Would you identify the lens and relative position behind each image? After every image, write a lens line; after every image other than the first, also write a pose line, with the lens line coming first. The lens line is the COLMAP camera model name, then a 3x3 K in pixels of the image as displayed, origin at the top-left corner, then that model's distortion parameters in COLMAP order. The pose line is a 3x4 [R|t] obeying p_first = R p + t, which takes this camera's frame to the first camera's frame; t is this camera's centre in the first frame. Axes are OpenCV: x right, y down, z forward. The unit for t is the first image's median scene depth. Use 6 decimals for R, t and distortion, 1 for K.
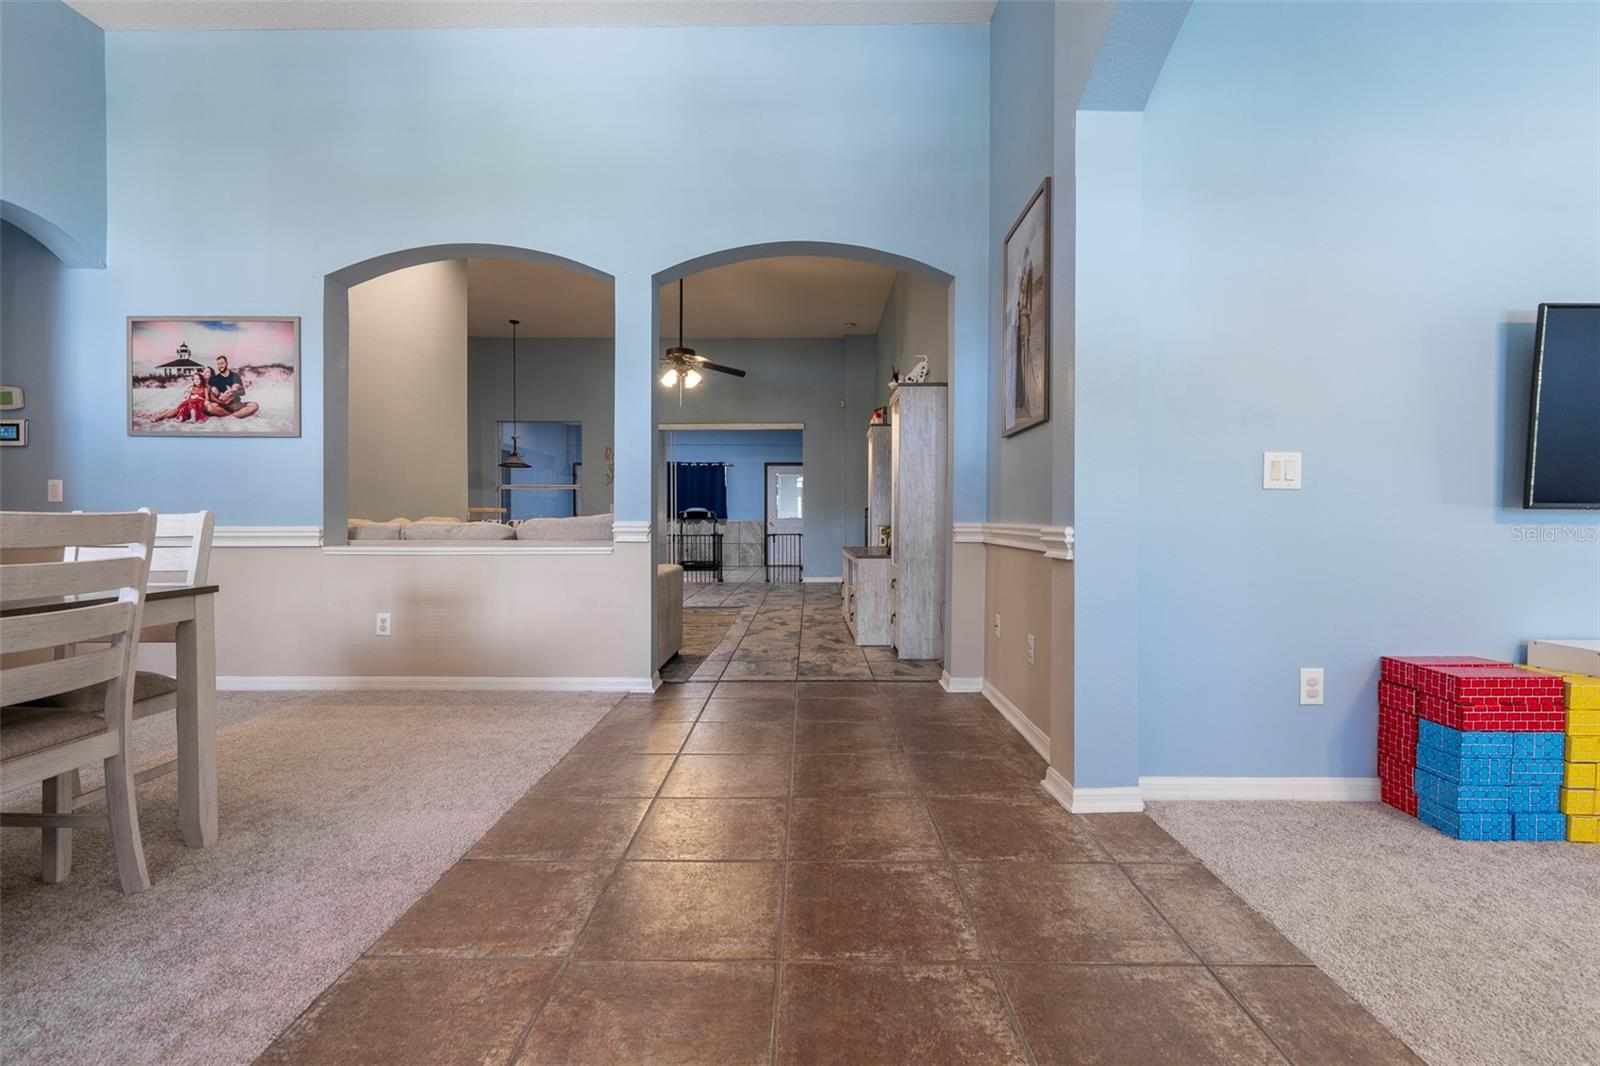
lens RADIAL K [[731.9, 0, 802.9], [0, 731.9, 531.0], [0, 0, 1]] dist [-0.002533, 0.001158]
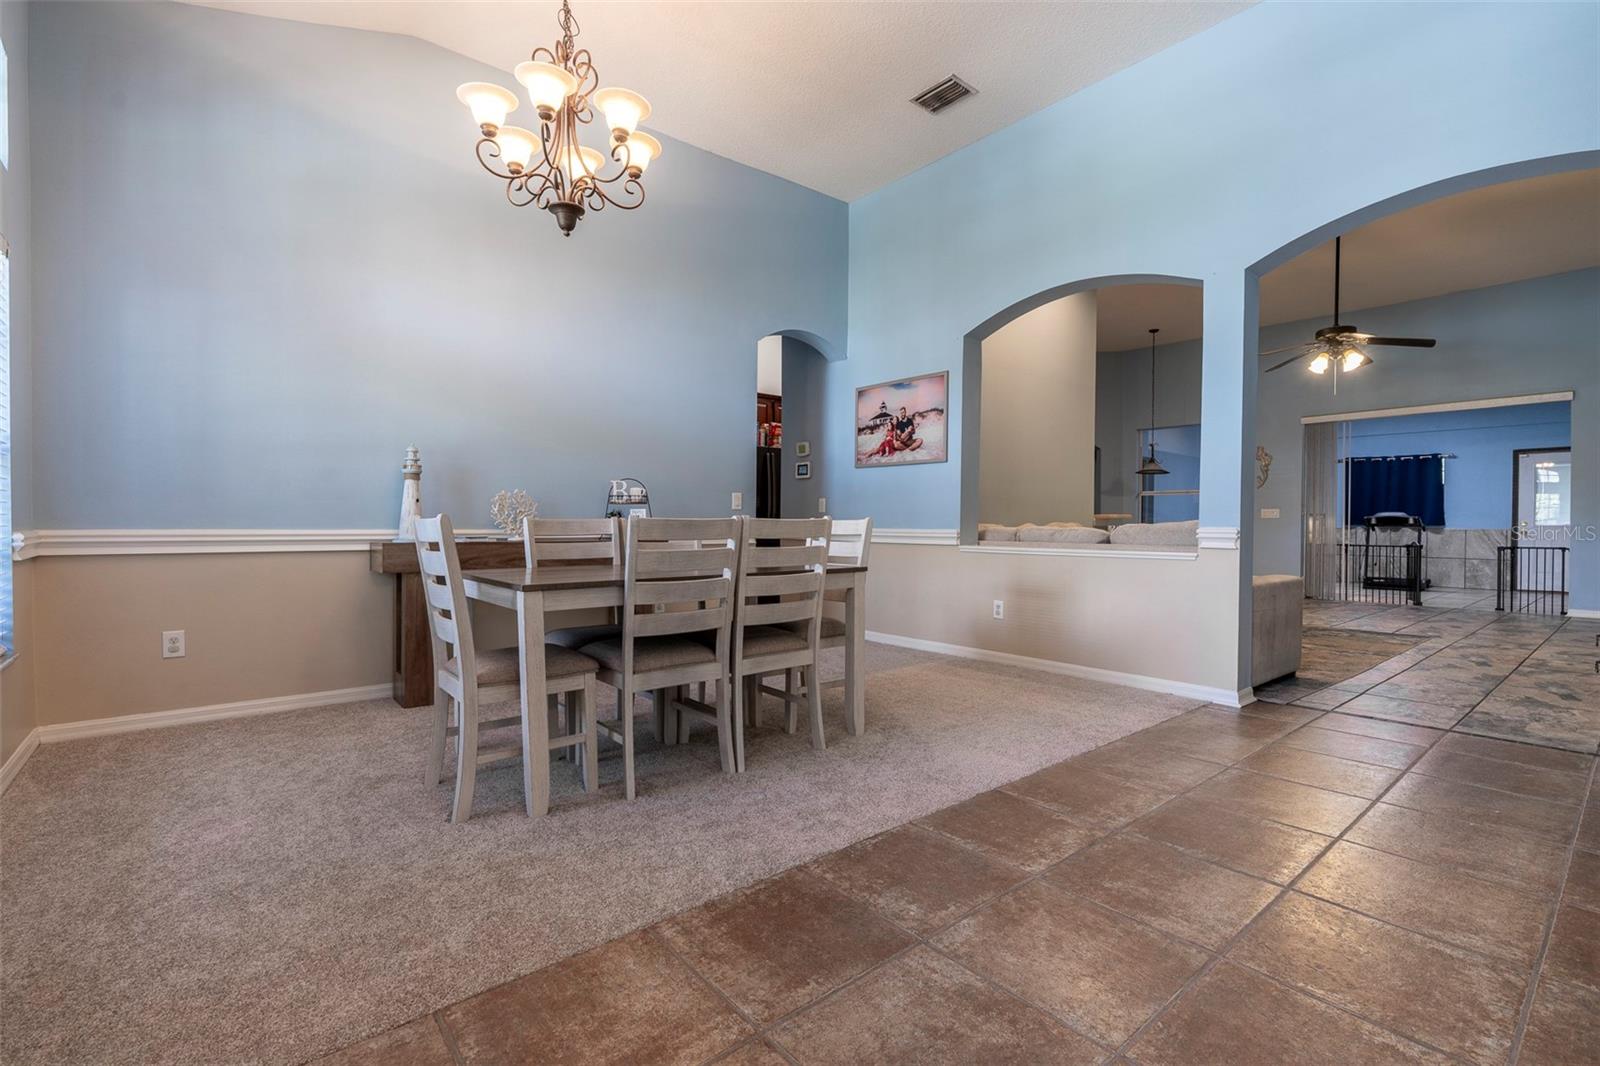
lens RADIAL K [[721.9, 0, 802.1], [0, 721.9, 532.3], [0, 0, 1]] dist [-0.006084, 0.001476]
pose [[0.647937, 0.012564, -0.761590, 0.137697], [-0.017149, 0.999851, 0.001905, 0.000891], [0.761501, 0.011826, 0.648056, -0.041673]]
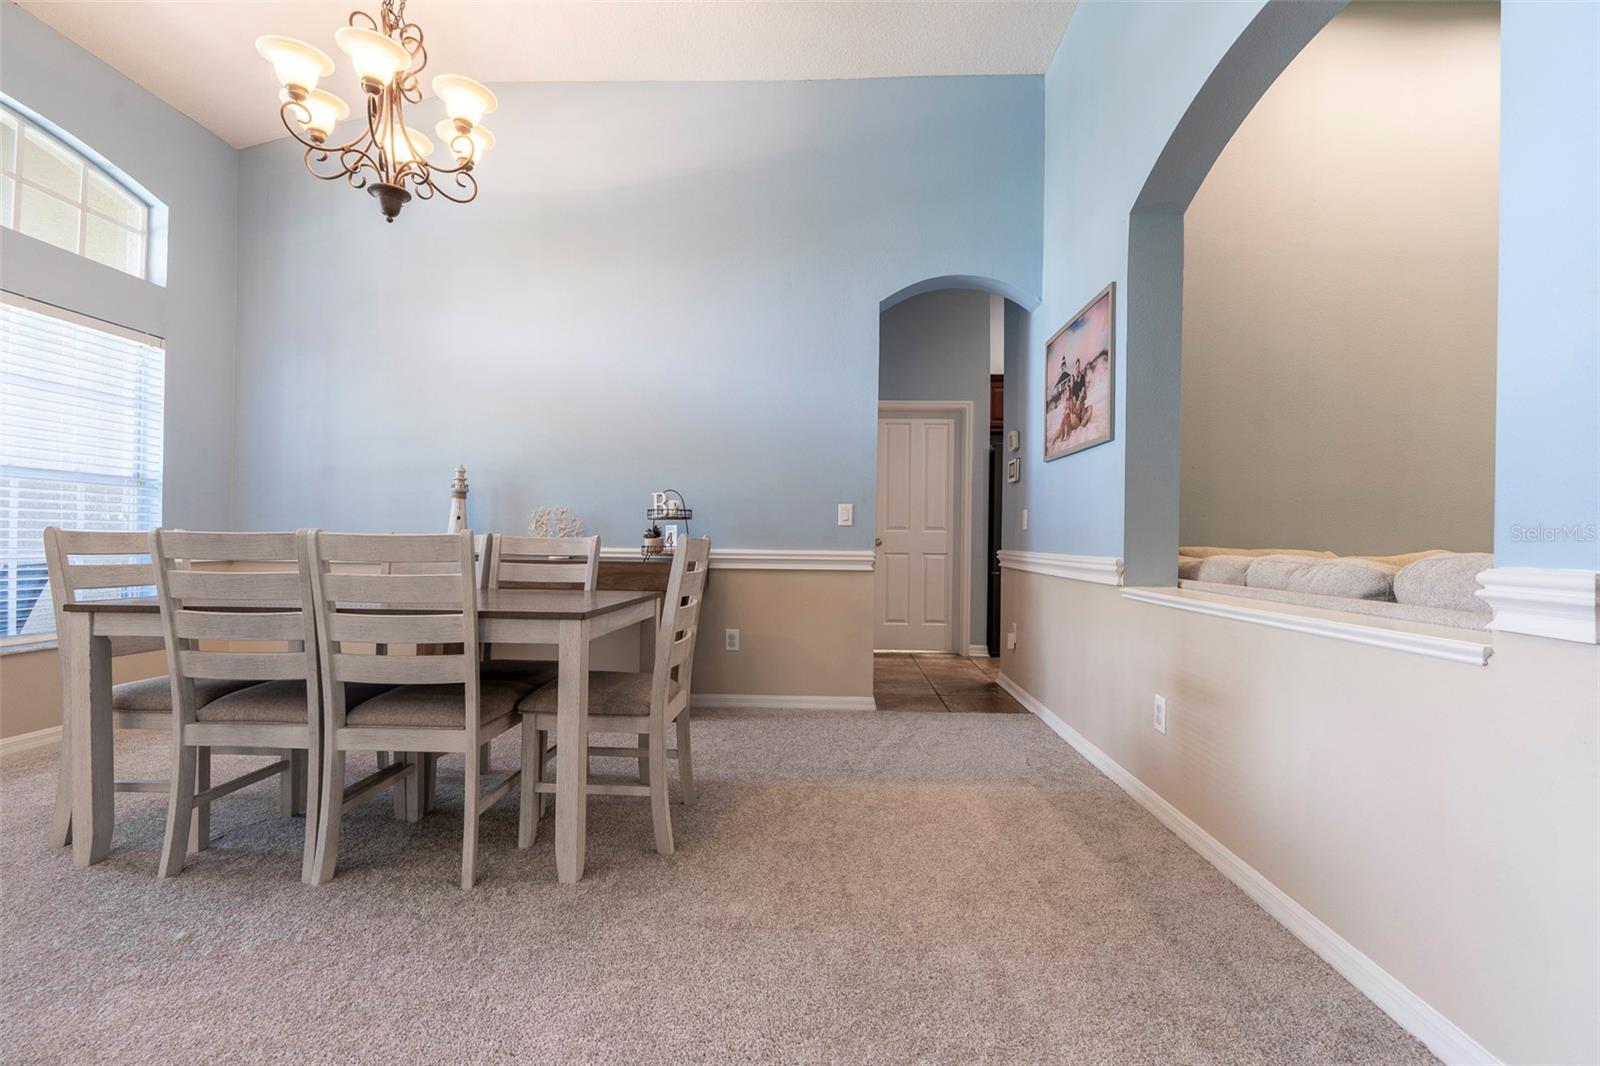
lens RADIAL K [[721.9, 0, 802.1], [0, 721.9, 532.3], [0, 0, 1]] dist [-0.006084, 0.001476]
pose [[-0.022701, -0.011920, -0.999671, 0.066118], [-0.030623, 0.999468, -0.011222, -0.014173], [0.999273, 0.030359, -0.023054, 0.703869]]
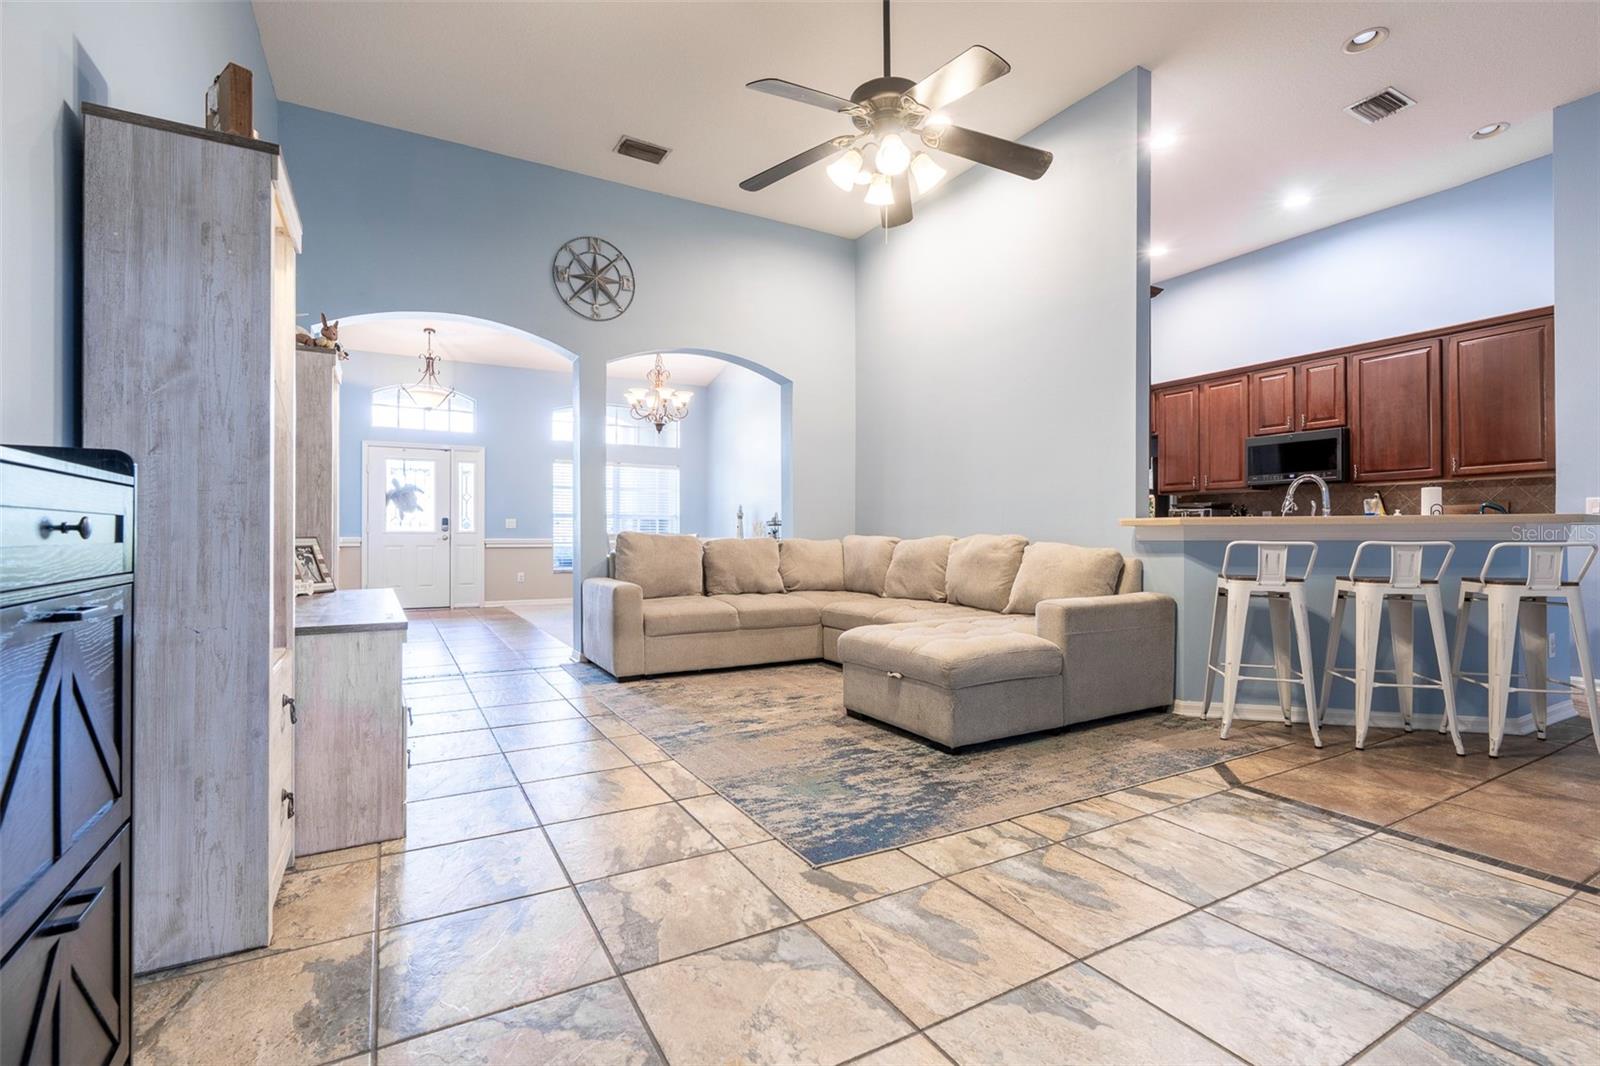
lens RADIAL K [[721.9, 0, 802.1], [0, 721.9, 532.3], [0, 0, 1]] dist [-0.006084, 0.001476]
pose [[-0.860036, -0.005886, -0.510199, 0.125068], [-0.012555, 0.999875, 0.009628, -0.039178], [0.510079, 0.014686, -0.860002, 2.424513]]
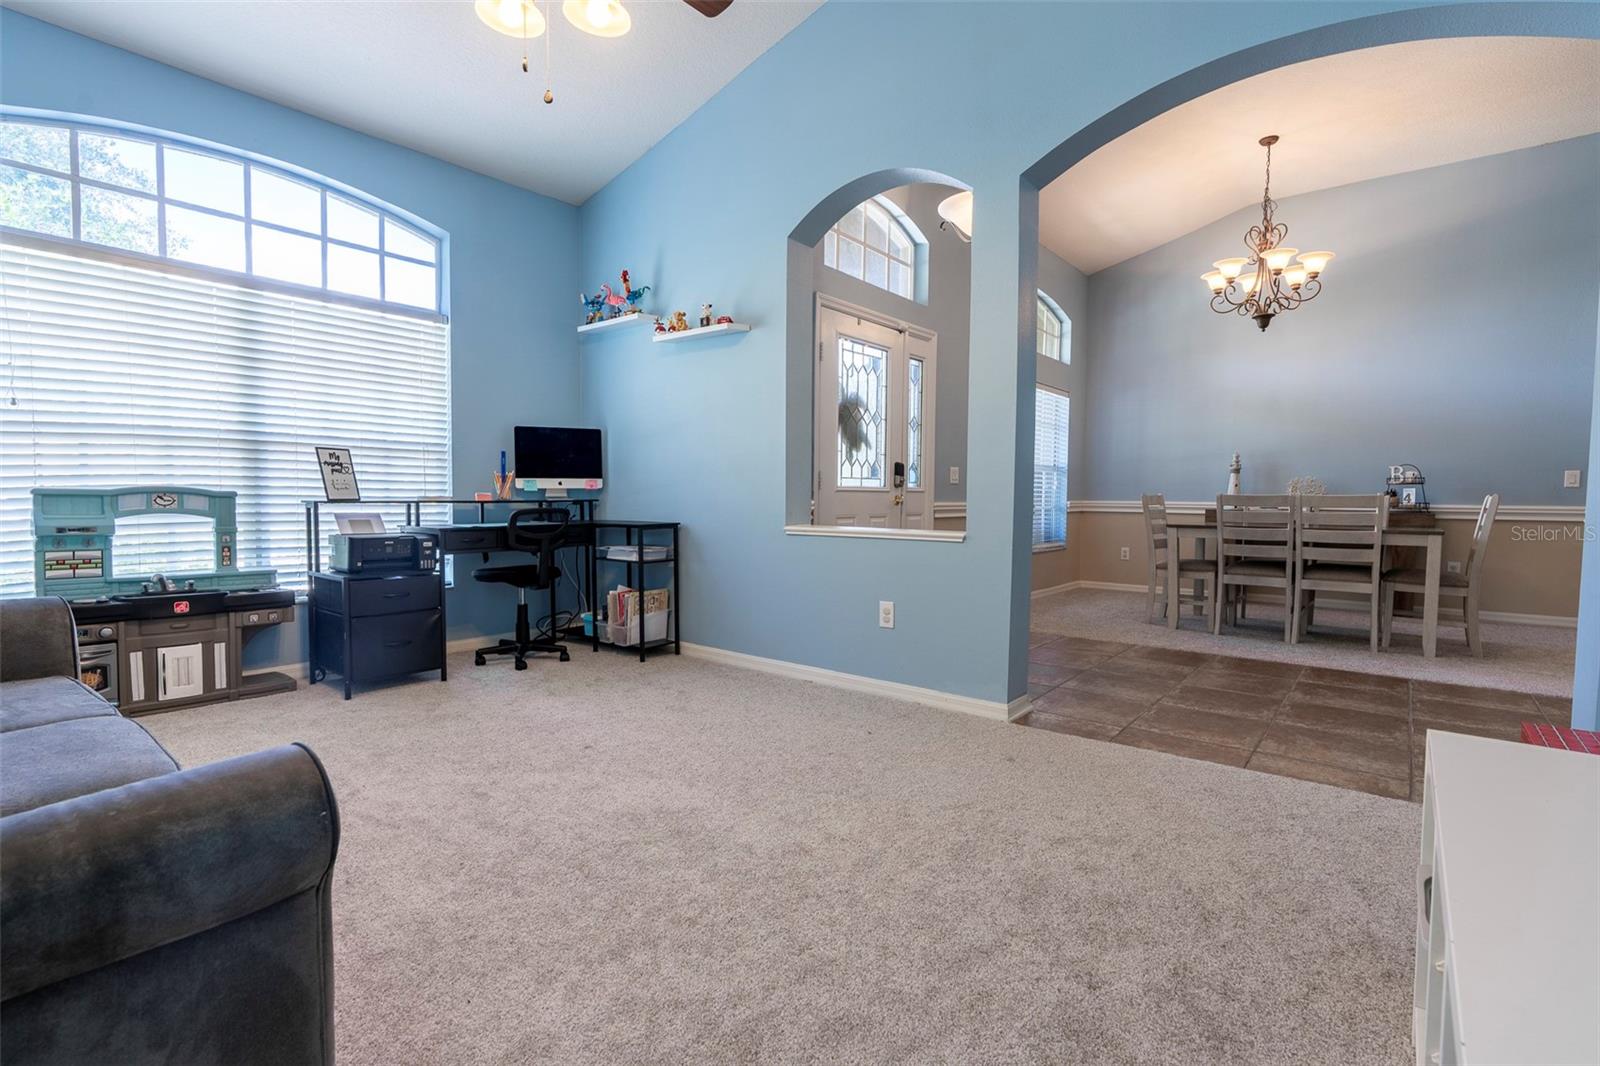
lens RADIAL K [[743.4, 0, 804.1], [0, 743.4, 529.8], [0, 0, 1]] dist [-0.003618, 0.000188]
pose [[-0.623311, 0.030183, -0.781392, 1.014863], [-0.023373, 0.998089, 0.057198, -0.003306], [0.781625, 0.053916, -0.621414, 0.483677]]
